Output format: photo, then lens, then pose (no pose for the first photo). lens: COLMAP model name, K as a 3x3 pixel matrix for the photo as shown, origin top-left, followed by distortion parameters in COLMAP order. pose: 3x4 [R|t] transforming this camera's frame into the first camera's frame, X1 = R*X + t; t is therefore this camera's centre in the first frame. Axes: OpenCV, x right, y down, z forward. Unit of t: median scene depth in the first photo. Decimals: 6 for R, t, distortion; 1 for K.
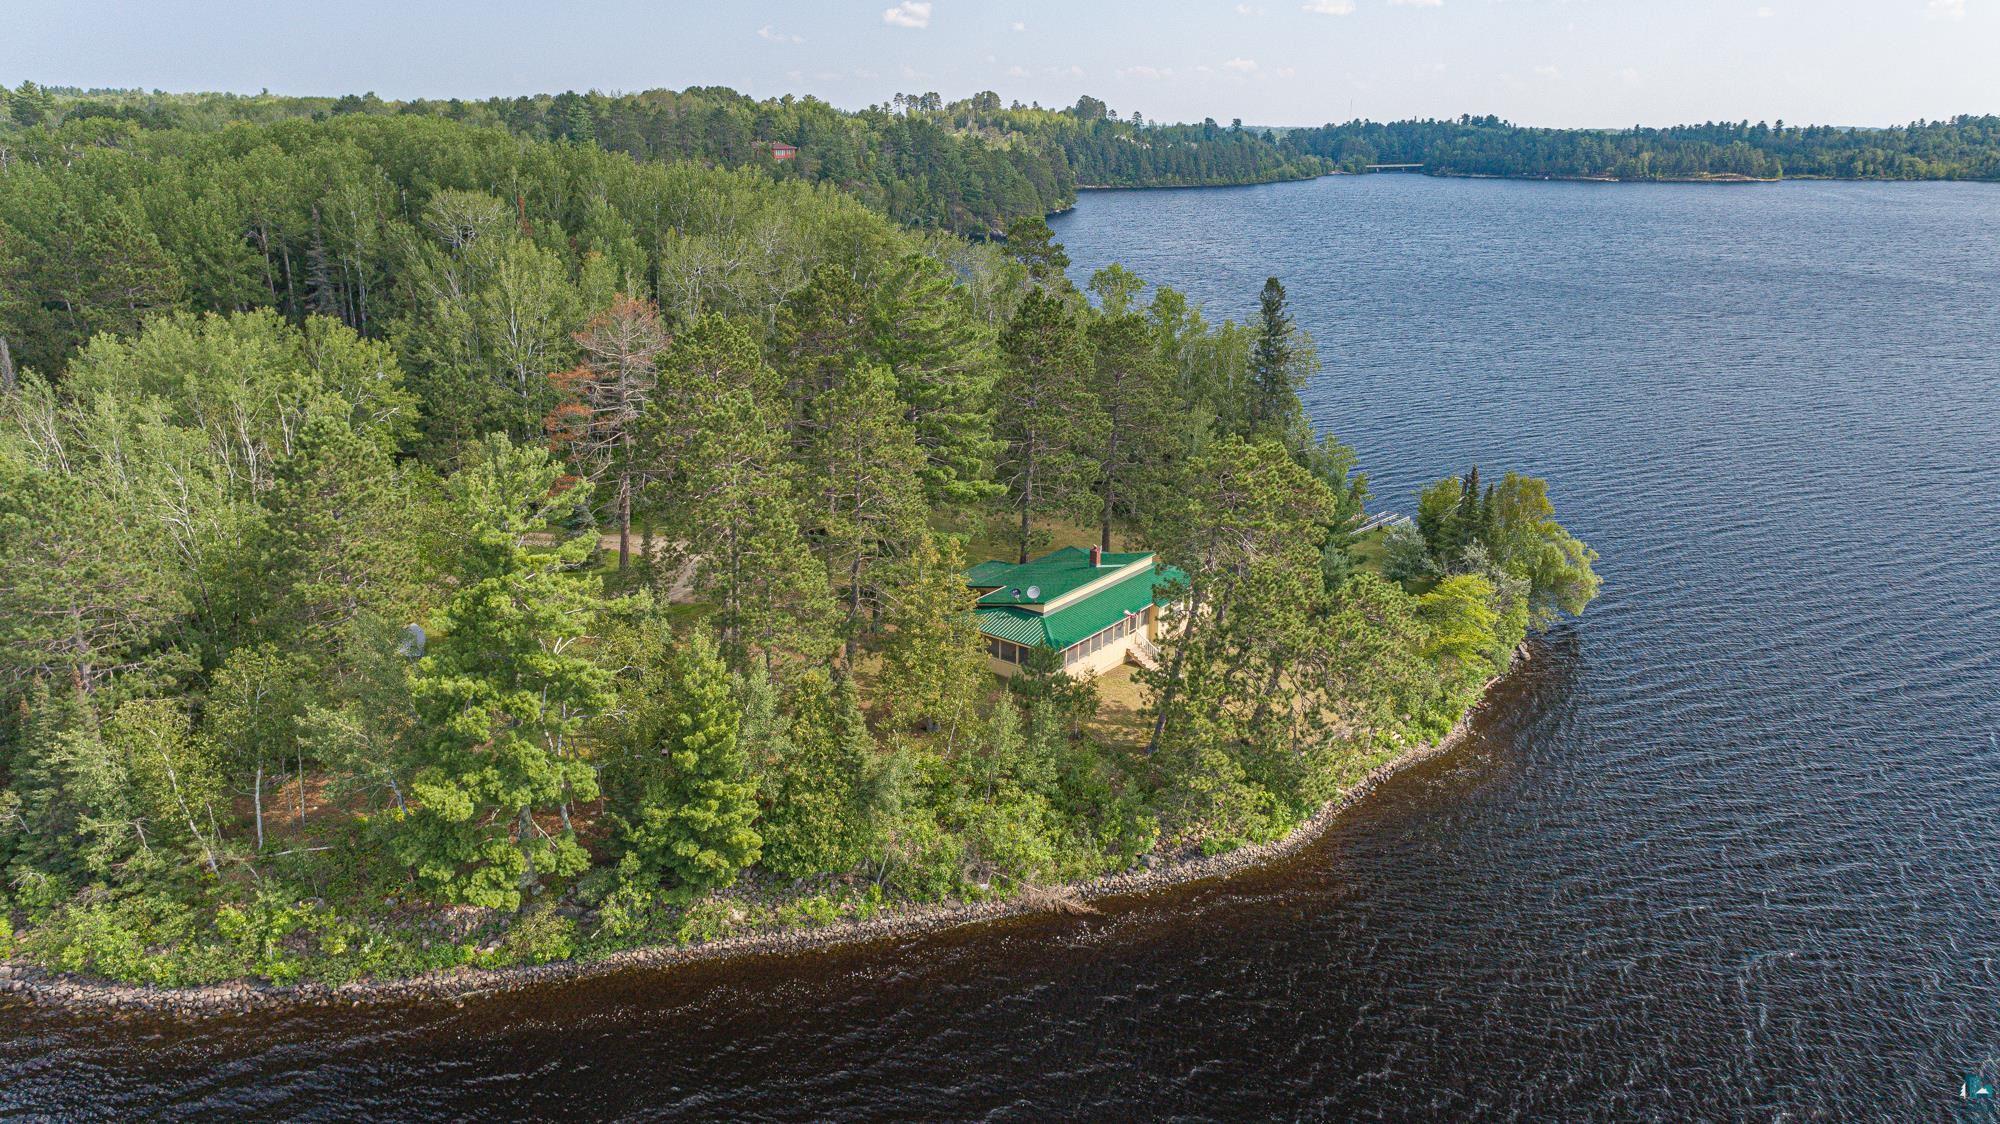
lens RADIAL K [[1366.1, 0, 998.8], [0, 1366.1, 562.0], [0, 0, 1]] dist [0.023003, 0.005801]
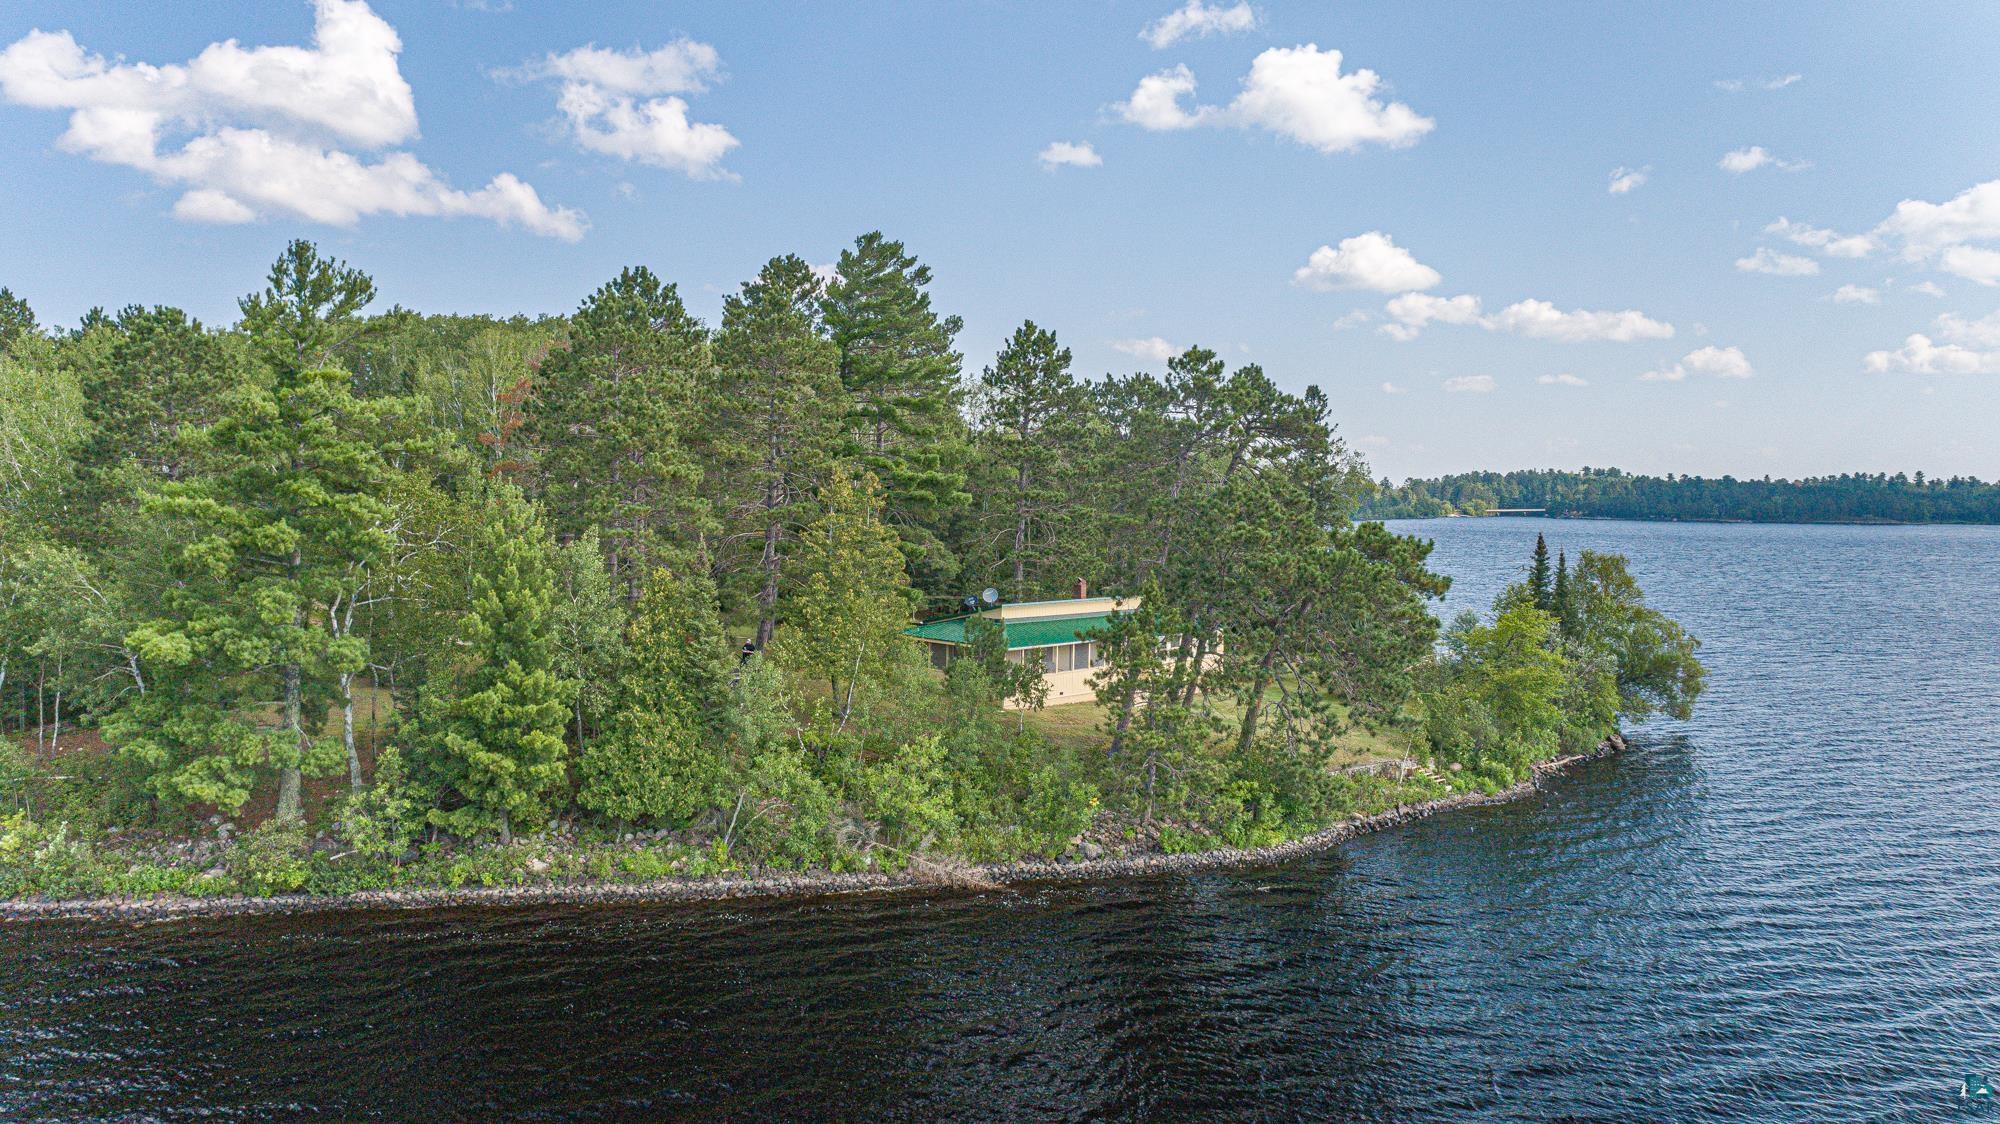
lens RADIAL K [[1366.1, 0, 1002.0], [0, 1366.1, 561.1], [0, 0, 1]] dist [0.023003, 0.005801]
pose [[0.995506, 0.004046, -0.094609, 0.139874], [-0.028939, 0.964288, -0.263271, 0.278494], [0.090166, 0.264825, 0.960072, 0.221758]]
